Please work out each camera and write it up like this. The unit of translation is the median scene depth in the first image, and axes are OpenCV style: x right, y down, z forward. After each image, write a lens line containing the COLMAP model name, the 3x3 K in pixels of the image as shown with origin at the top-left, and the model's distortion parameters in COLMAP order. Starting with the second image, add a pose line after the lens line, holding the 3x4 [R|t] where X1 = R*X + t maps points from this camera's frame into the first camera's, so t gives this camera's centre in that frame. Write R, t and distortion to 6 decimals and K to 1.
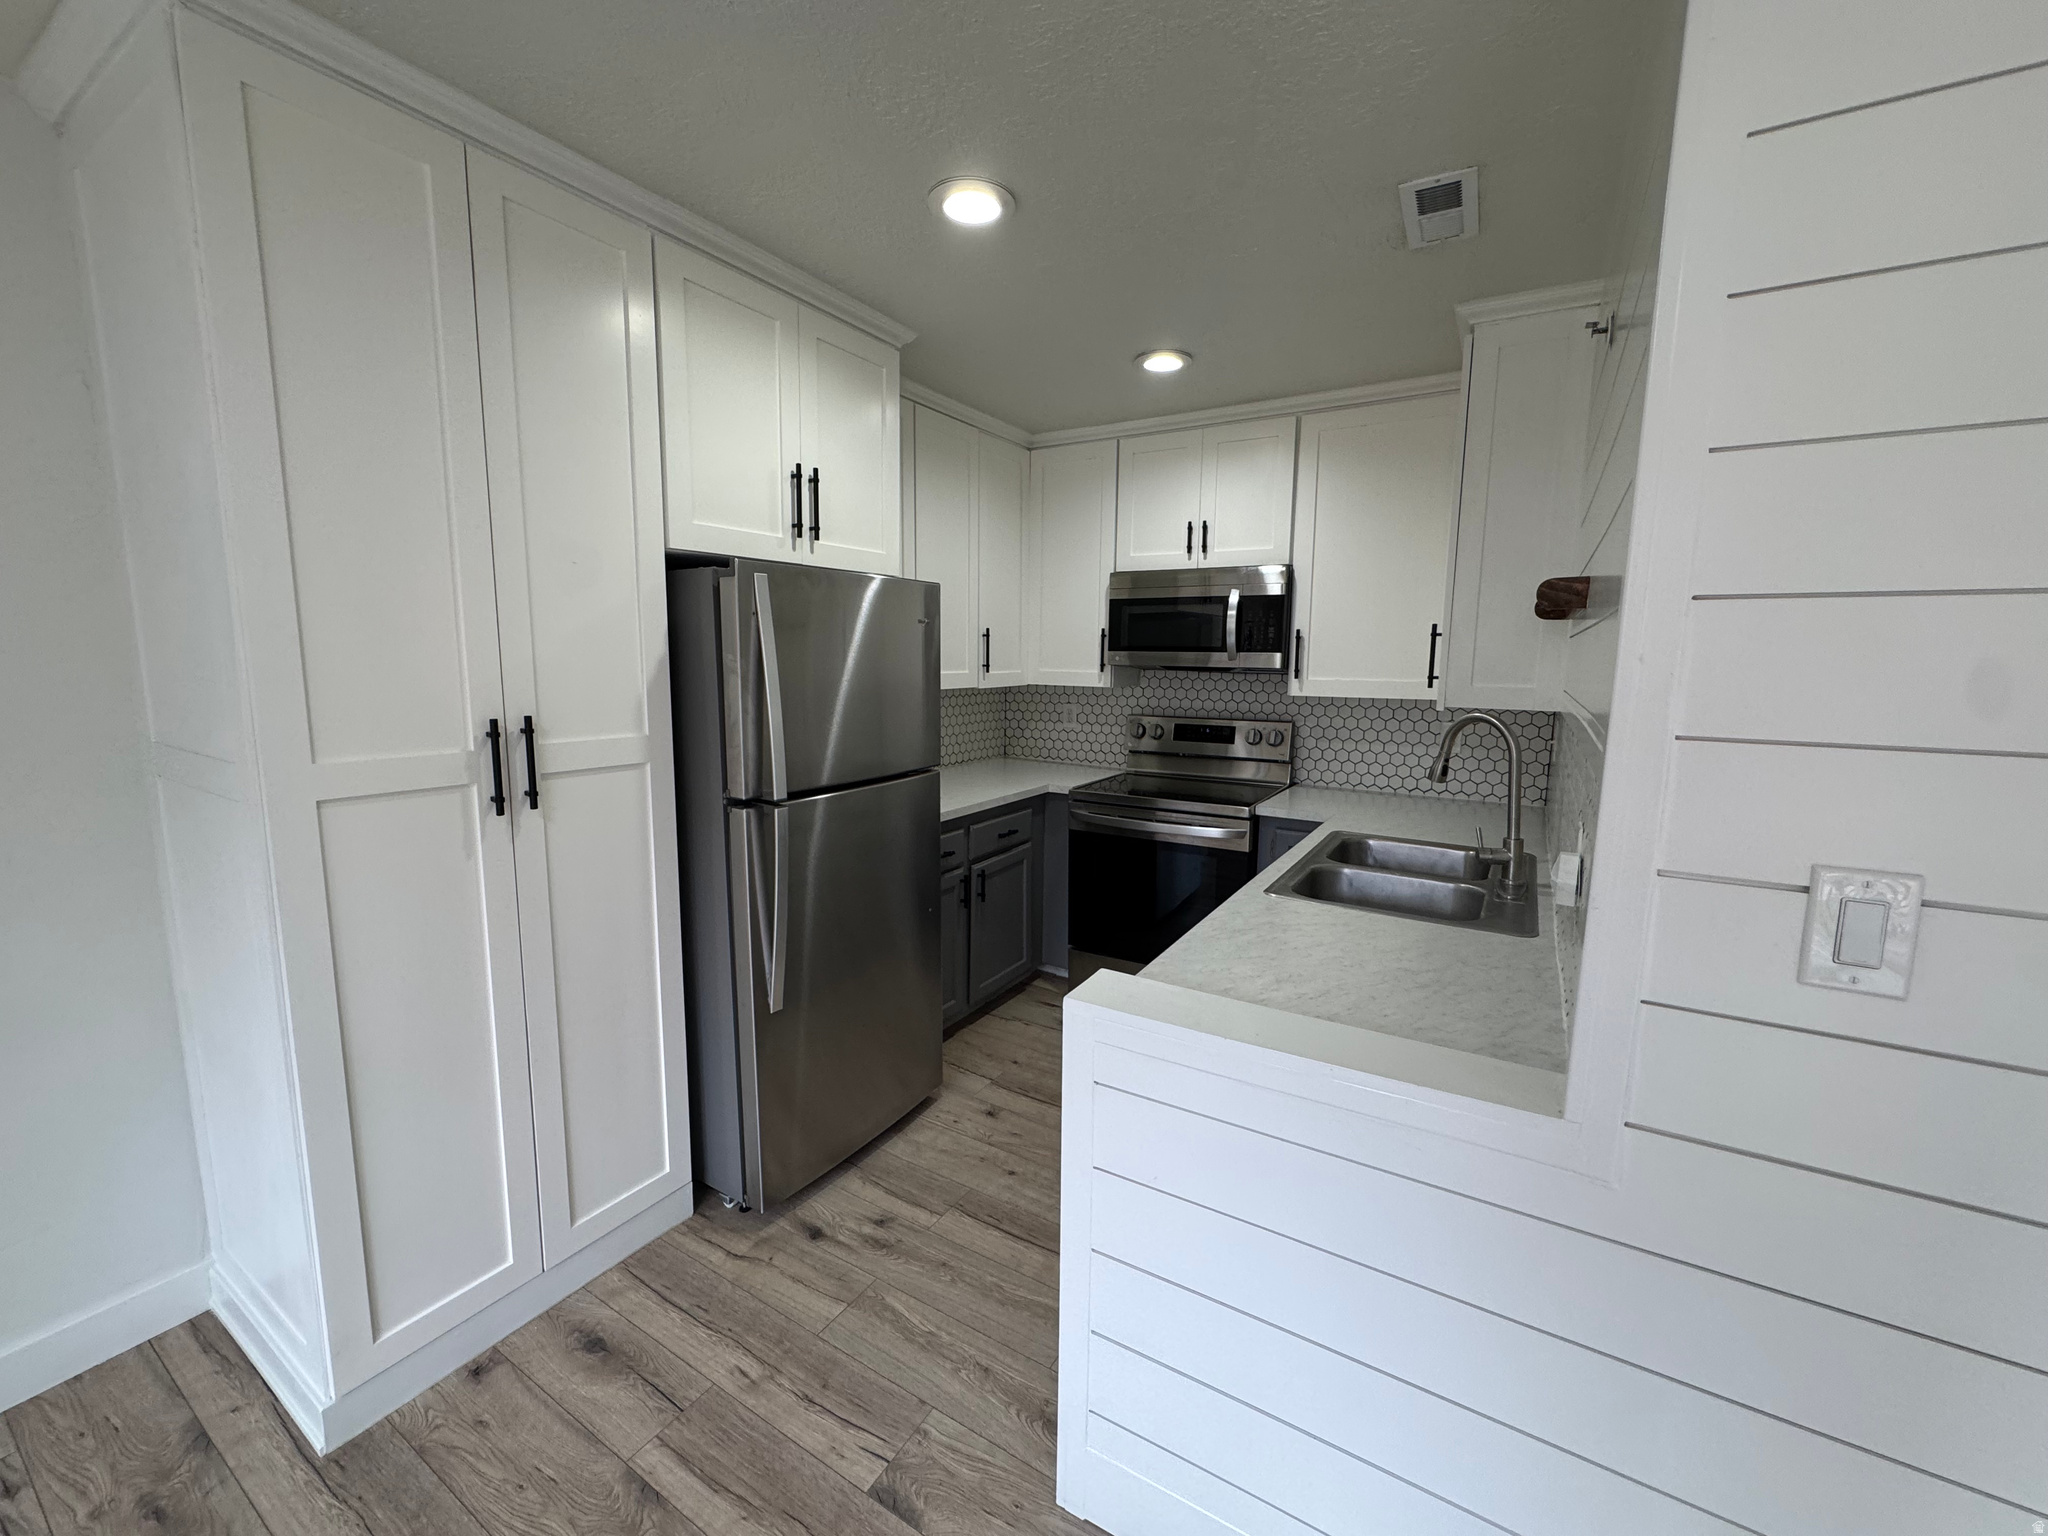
lens RADIAL K [[820.4, 0, 1024.0], [0, 820.4, 768.0], [0, 0, 1]] dist [0.000037, 0.000112]
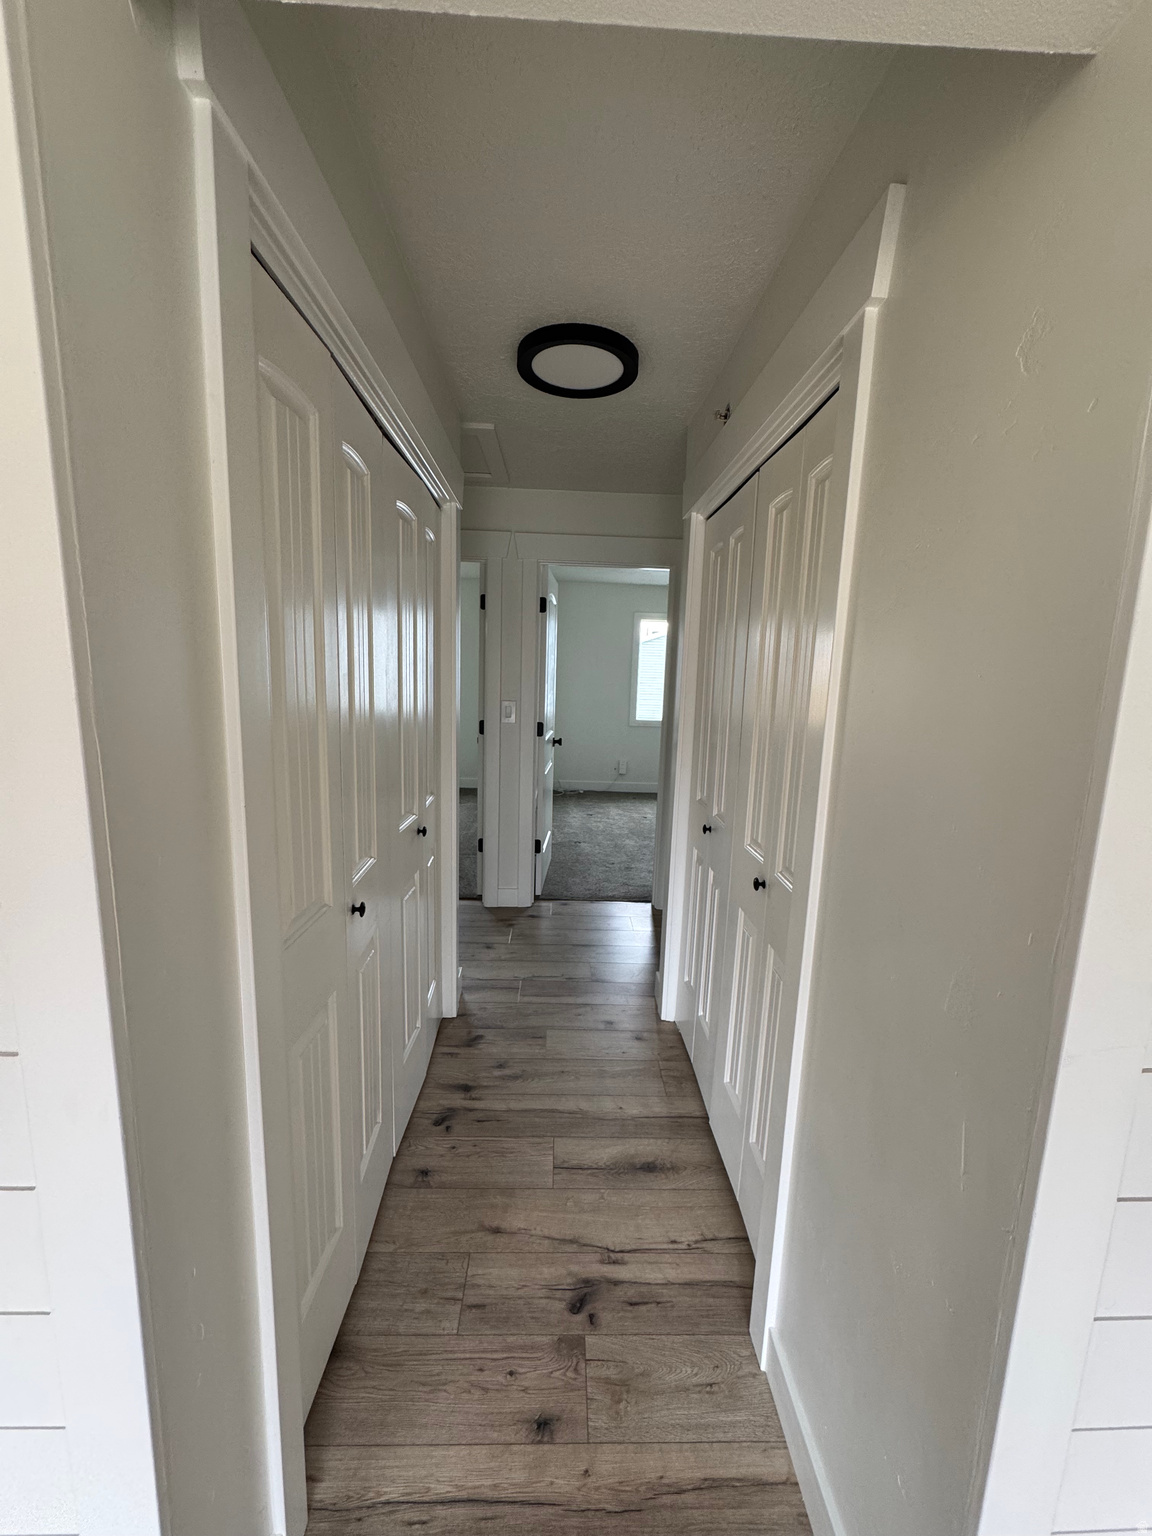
lens RADIAL K [[606.6, 0, 576.0], [0, 606.6, 768.0], [0, 0, 1]] dist [-0.001706, 0.000257]
pose [[-0.836785, 0.051483, -0.545105, 0.139034], [-0.112792, 0.958008, 0.263626, -0.178390], [0.535788, 0.282082, -0.795840, 1.295502]]
